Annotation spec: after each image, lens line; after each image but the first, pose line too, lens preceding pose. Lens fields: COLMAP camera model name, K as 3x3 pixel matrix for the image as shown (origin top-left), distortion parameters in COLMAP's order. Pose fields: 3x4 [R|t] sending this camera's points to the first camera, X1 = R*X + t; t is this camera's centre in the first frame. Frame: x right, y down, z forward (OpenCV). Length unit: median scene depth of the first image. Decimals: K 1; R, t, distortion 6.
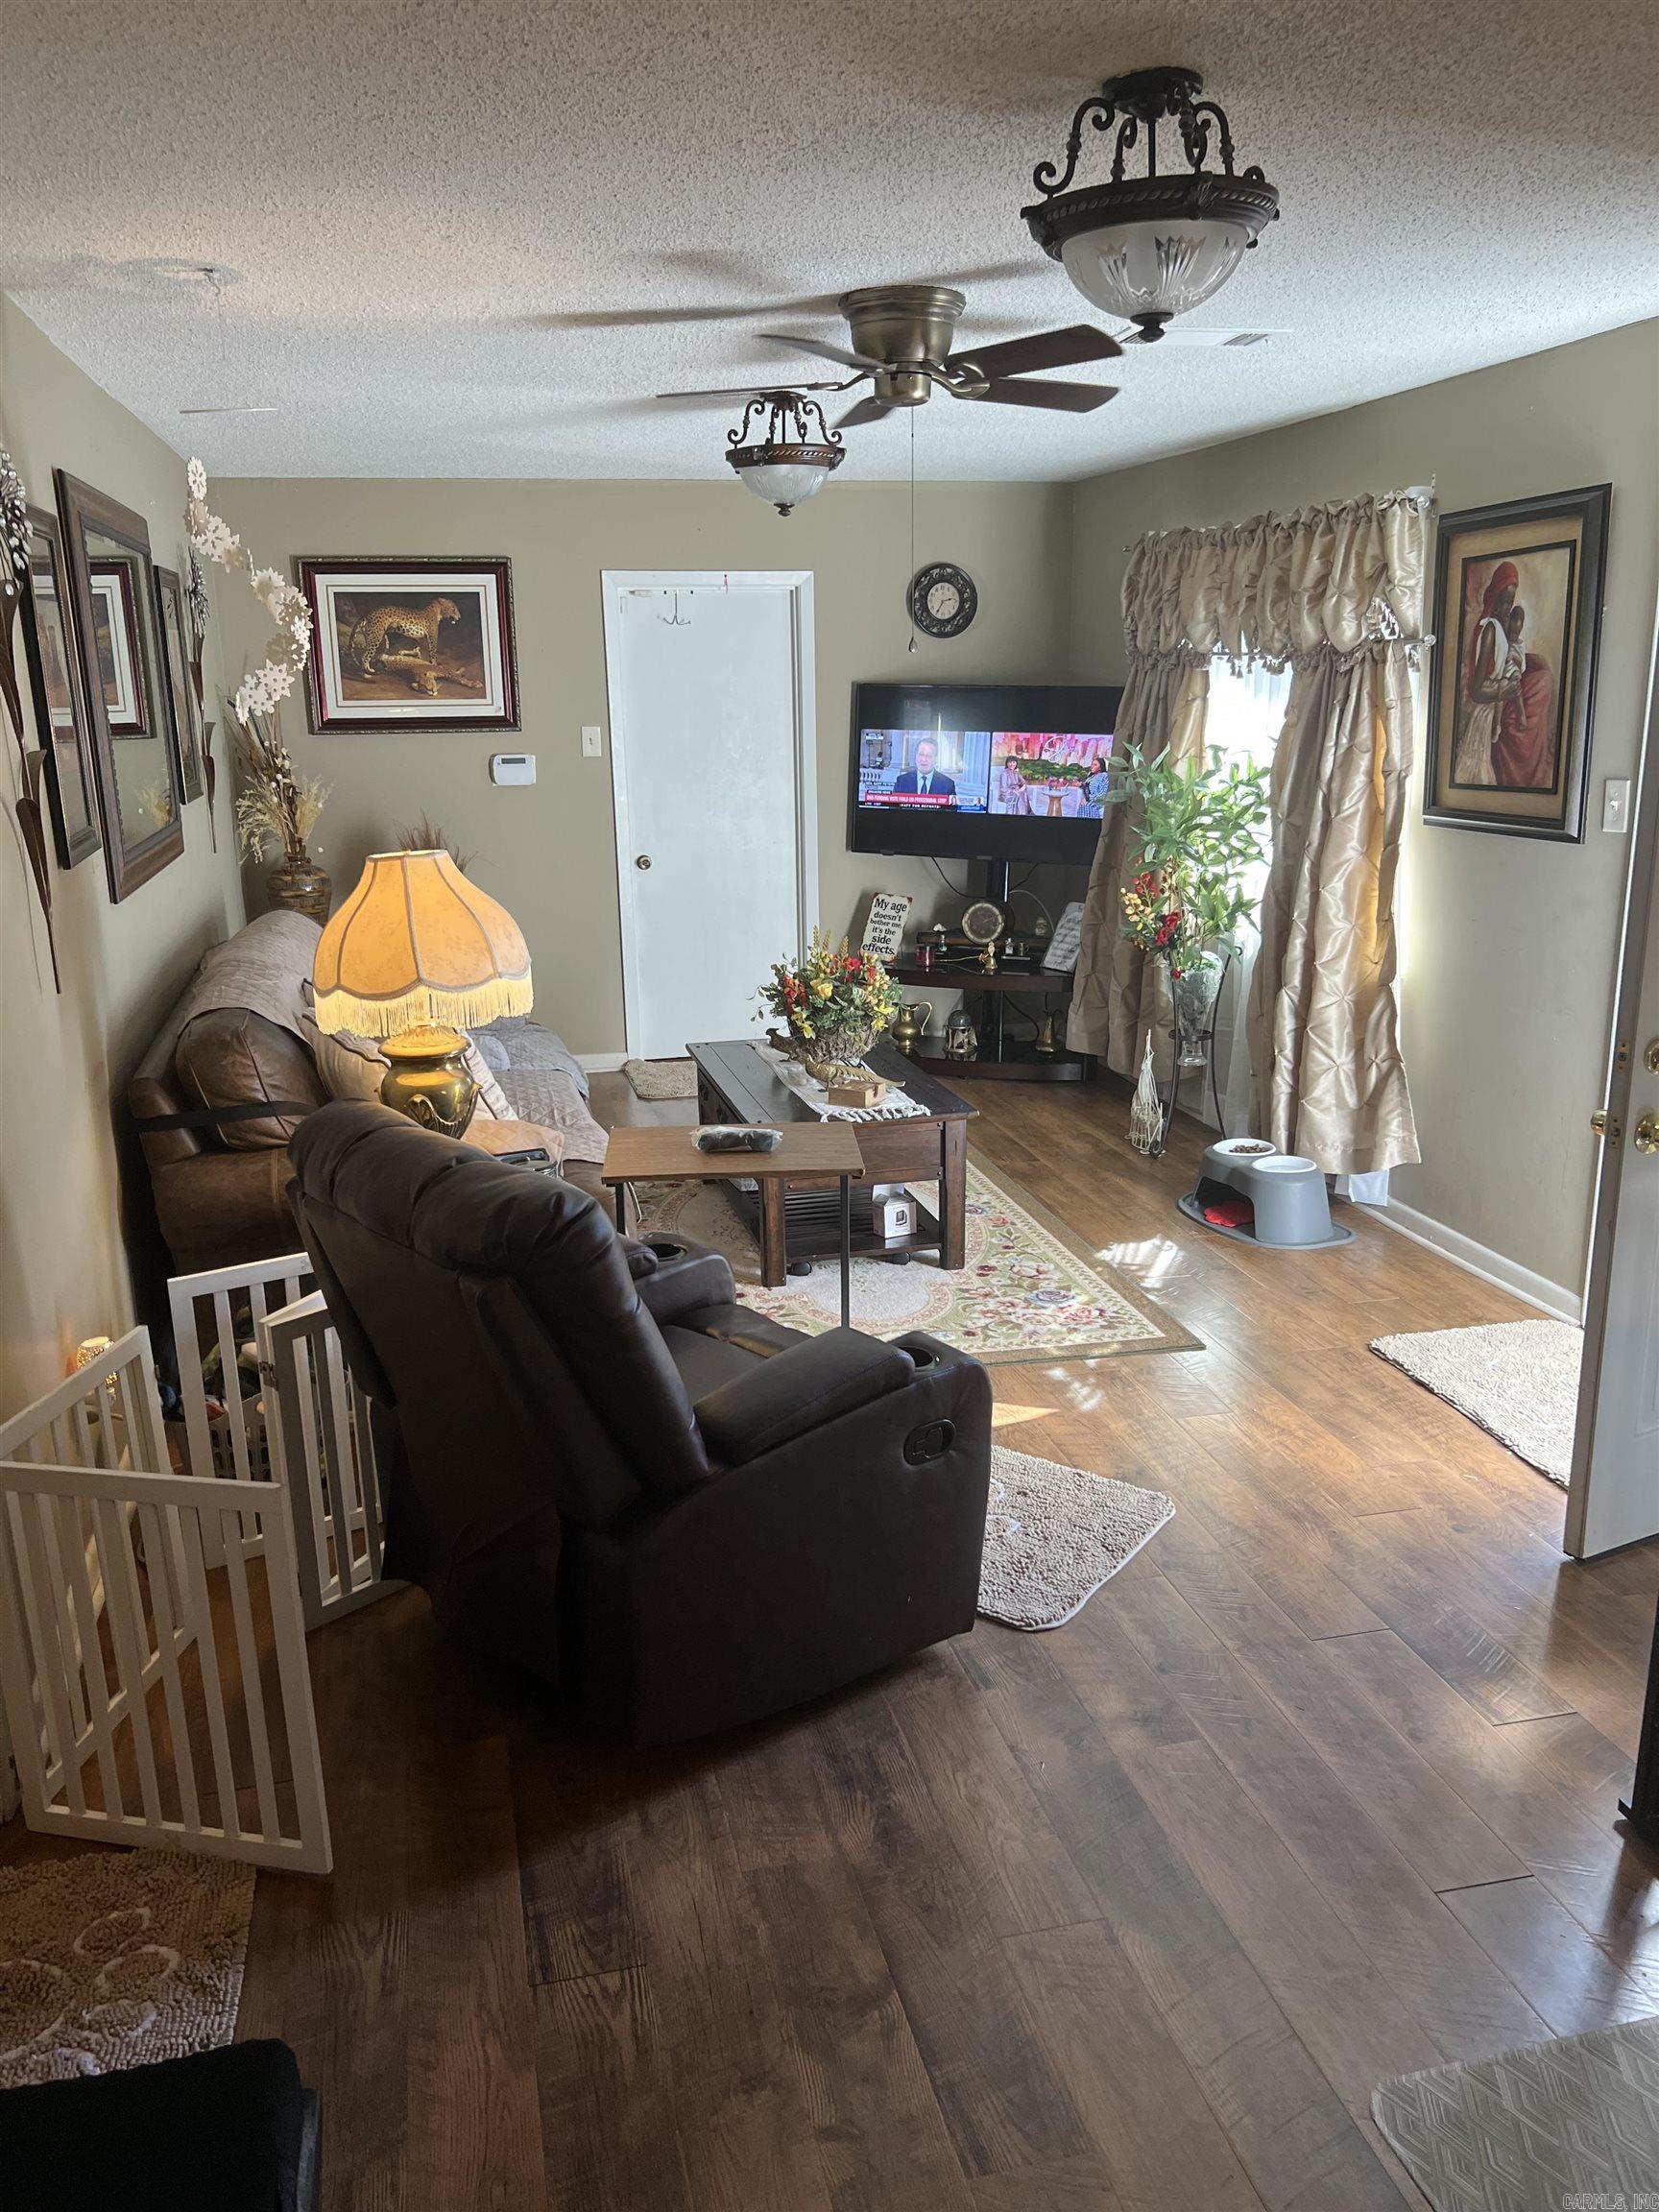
lens RADIAL K [[1662.4, 0, 824.4], [0, 1662.4, 1100.0], [0, 0, 1]] dist [0.053651, -0.071593]
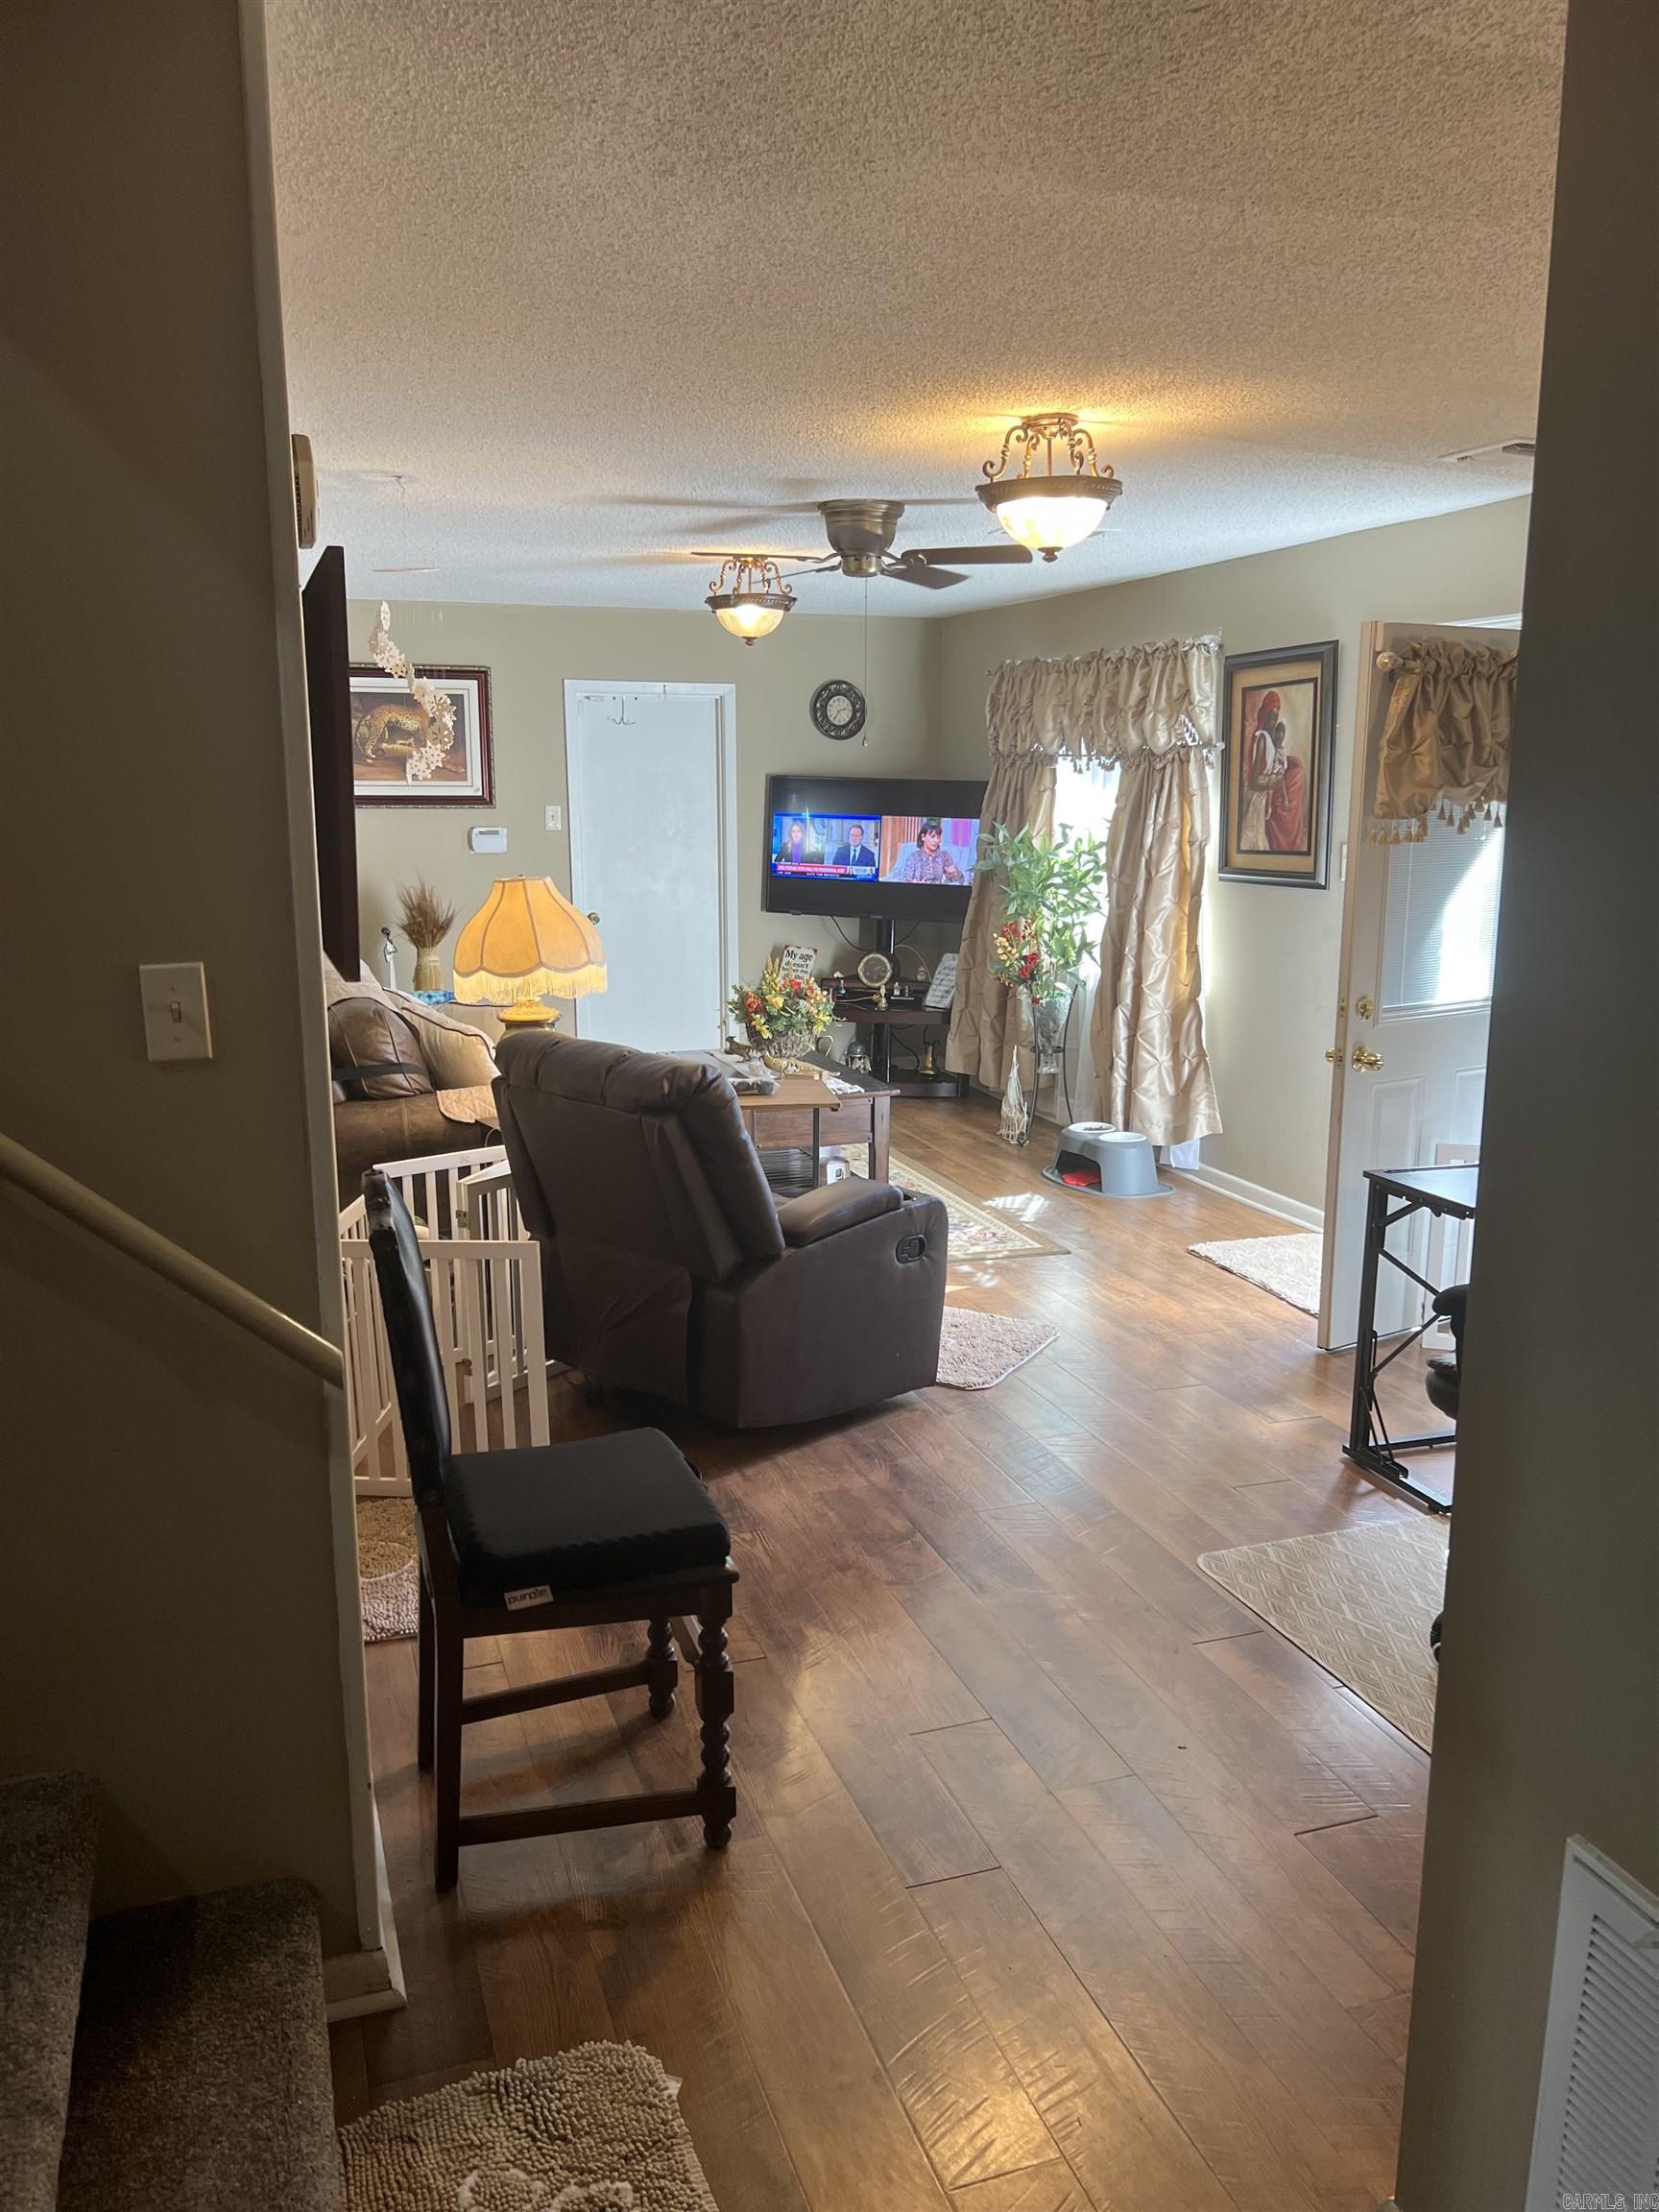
lens RADIAL K [[1662.4, 0, 813.7], [0, 1662.4, 1116.7], [0, 0, 1]] dist [0.053651, -0.071593]
pose [[0.995182, -0.003583, 0.097977, -0.103369], [0.008554, 0.998694, -0.050369, 0.093093], [-0.097669, 0.050964, 0.993913, -0.306278]]
